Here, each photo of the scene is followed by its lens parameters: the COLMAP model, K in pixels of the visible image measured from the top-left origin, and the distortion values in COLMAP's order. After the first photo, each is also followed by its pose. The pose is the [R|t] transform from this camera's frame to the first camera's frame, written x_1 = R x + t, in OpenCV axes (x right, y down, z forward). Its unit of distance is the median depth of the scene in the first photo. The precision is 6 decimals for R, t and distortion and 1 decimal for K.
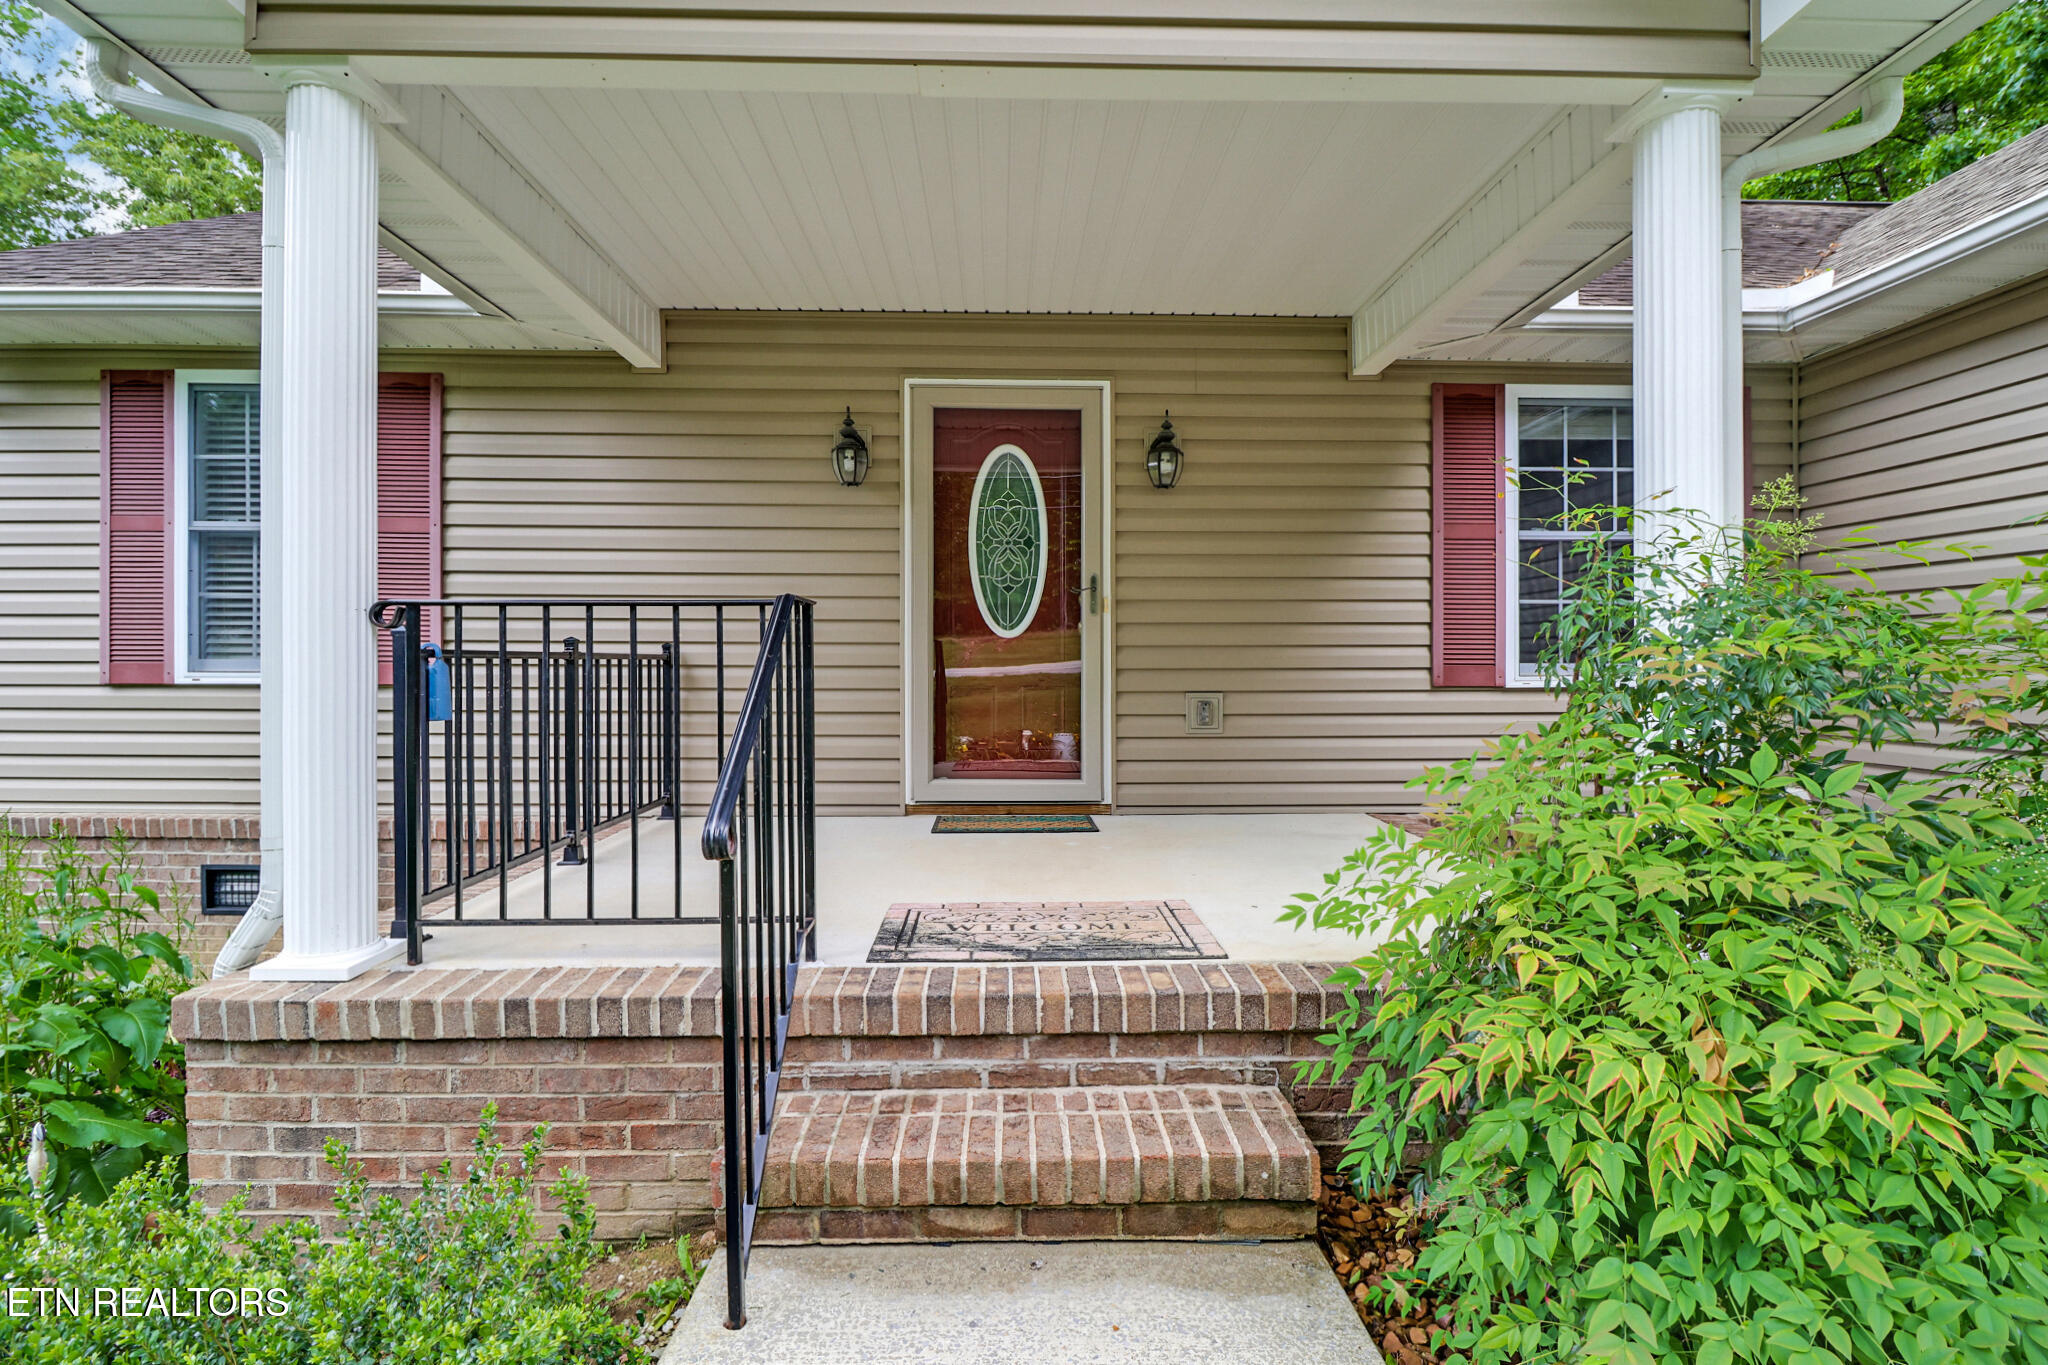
lens RADIAL K [[939.4, 0, 1035.0], [0, 939.4, 663.8], [0, 0, 1]] dist [0.005804, -0.013798]
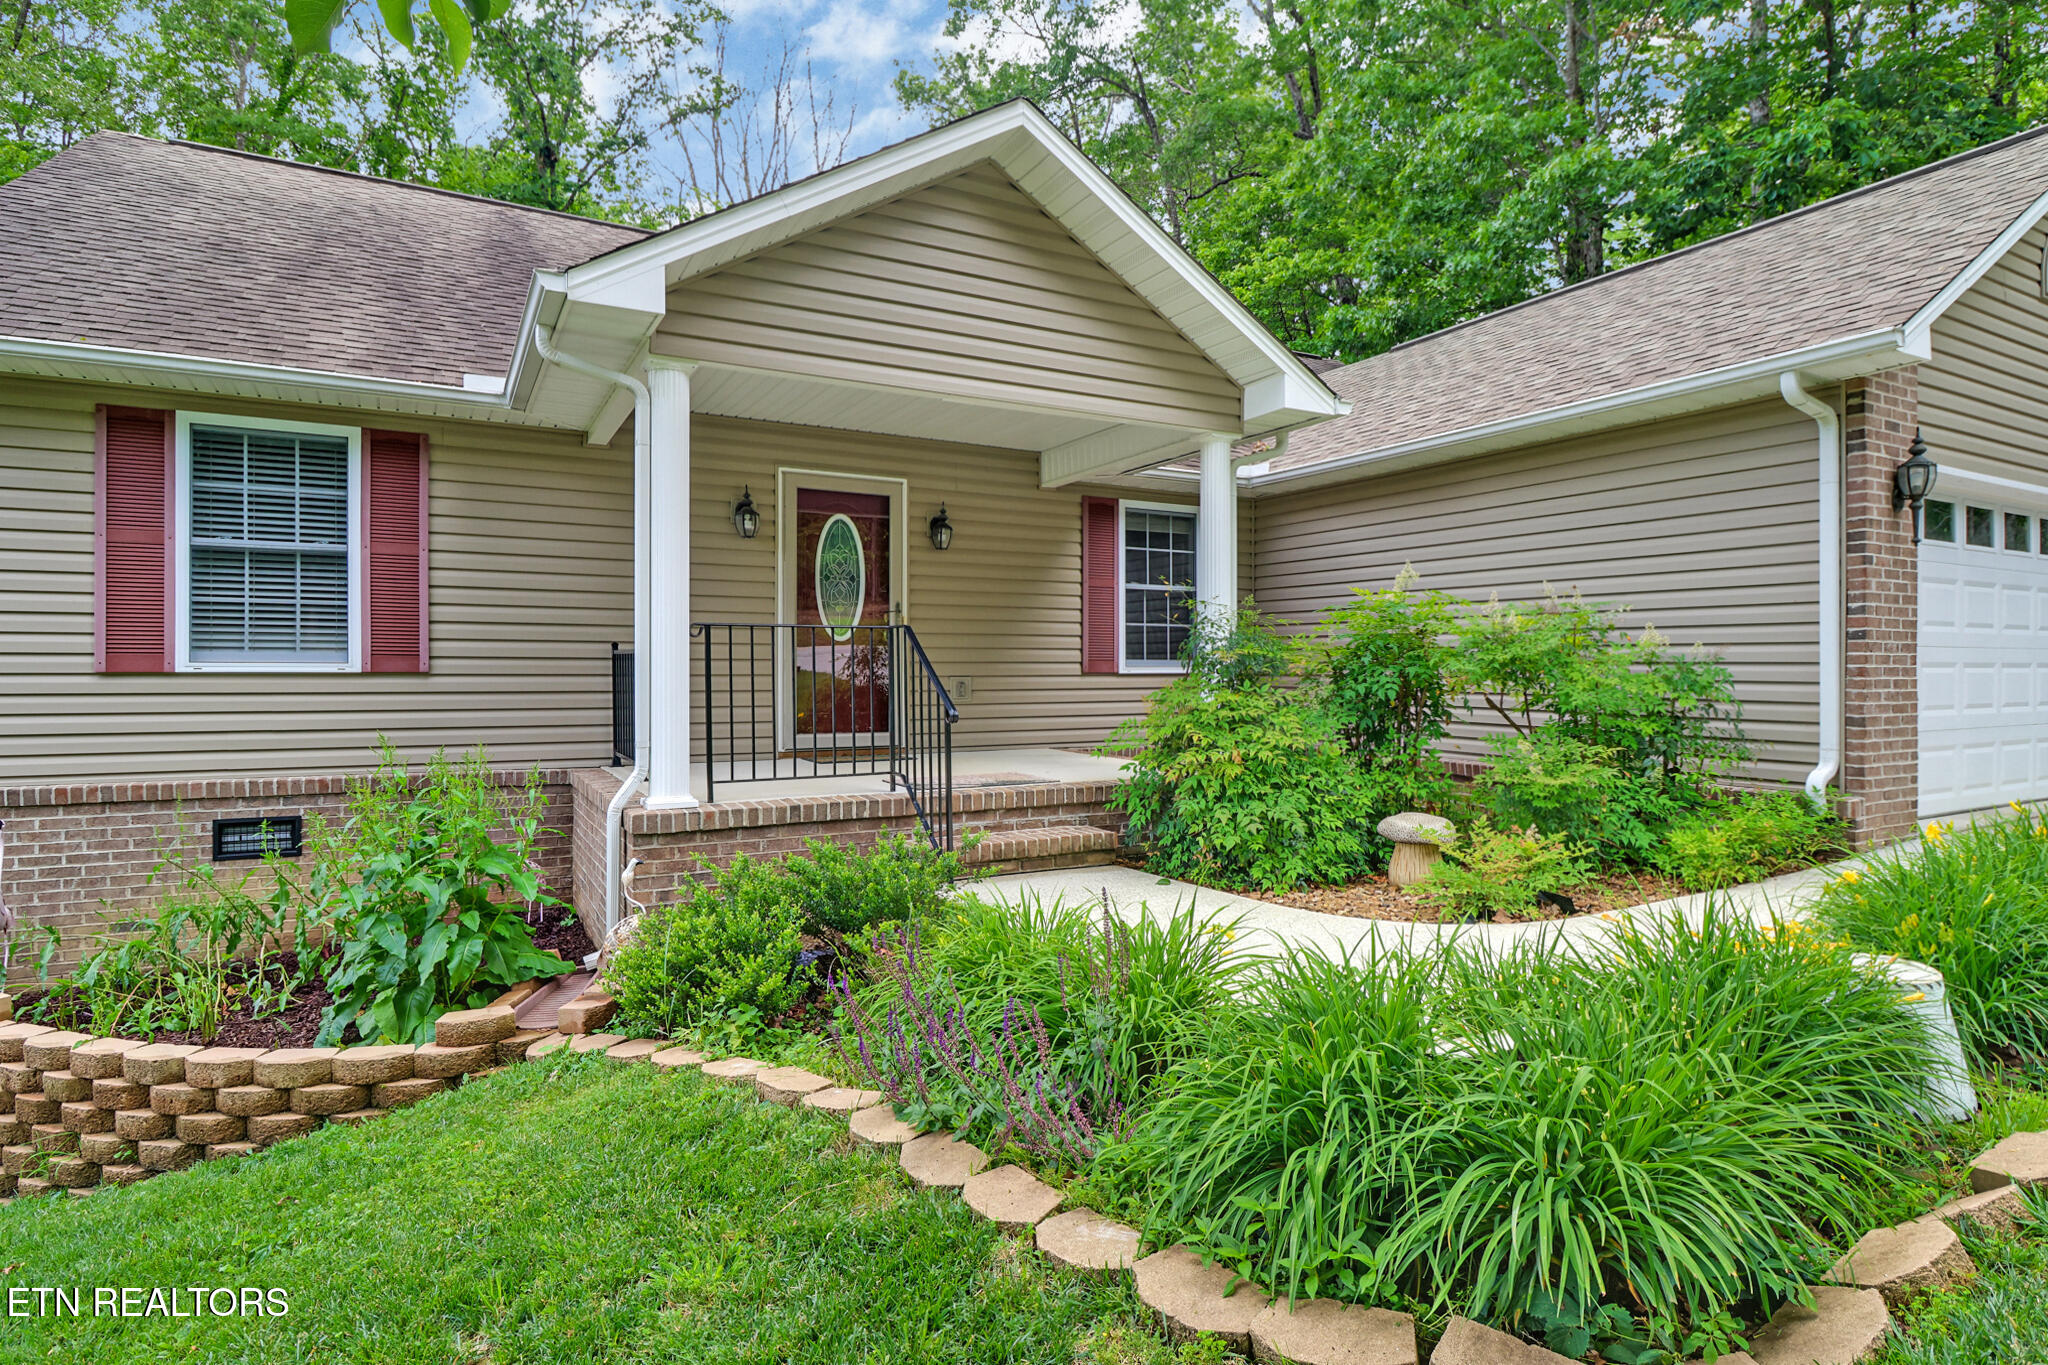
lens RADIAL K [[1064.7, 0, 1017.1], [0, 1064.7, 683.4], [0, 0, 1]] dist [-0.043383, -0.001545]
pose [[0.892407, -0.005901, 0.451192, -0.563233], [-0.001302, 0.999877, 0.015651, 0.013756], [-0.451229, -0.014555, 0.892290, -0.681739]]
